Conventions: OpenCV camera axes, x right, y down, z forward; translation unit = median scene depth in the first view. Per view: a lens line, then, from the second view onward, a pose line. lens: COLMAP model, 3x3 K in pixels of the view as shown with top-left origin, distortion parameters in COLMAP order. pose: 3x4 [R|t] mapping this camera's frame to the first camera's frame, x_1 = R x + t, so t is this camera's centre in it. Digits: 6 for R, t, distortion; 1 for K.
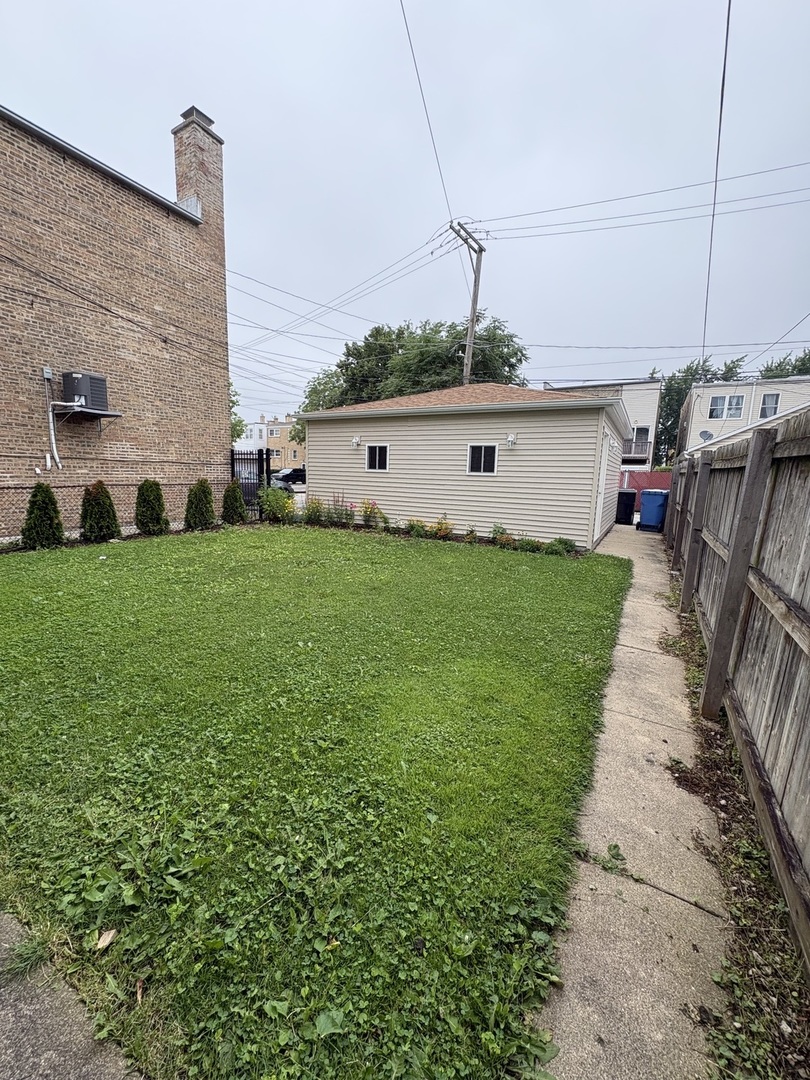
lens RADIAL K [[428.9, 0, 405.0], [0, 428.9, 540.0], [0, 0, 1]] dist [0.000199, 0.000227]
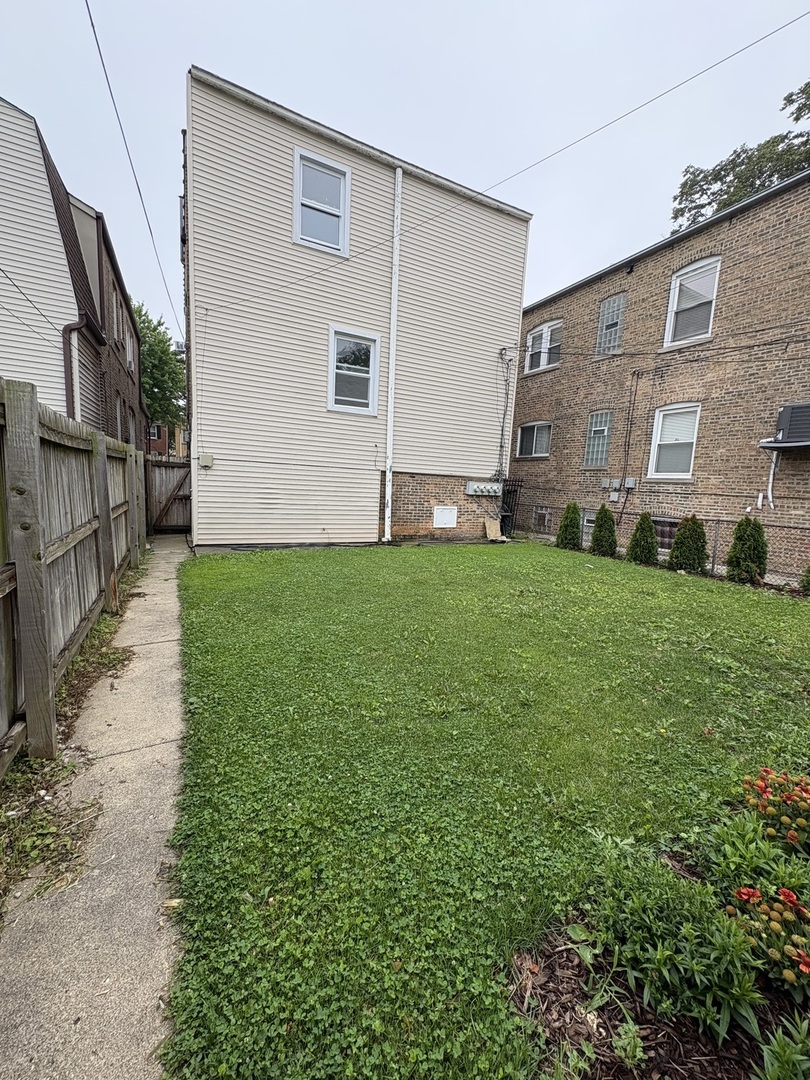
lens RADIAL K [[428.9, 0, 405.0], [0, 428.9, 540.0], [0, 0, 1]] dist [0.000199, 0.000227]
pose [[-0.539282, 0.052712, -0.840474, 0.641430], [-0.198816, 0.961857, 0.187894, -0.159979], [0.818320, 0.268427, -0.508232, 1.161228]]
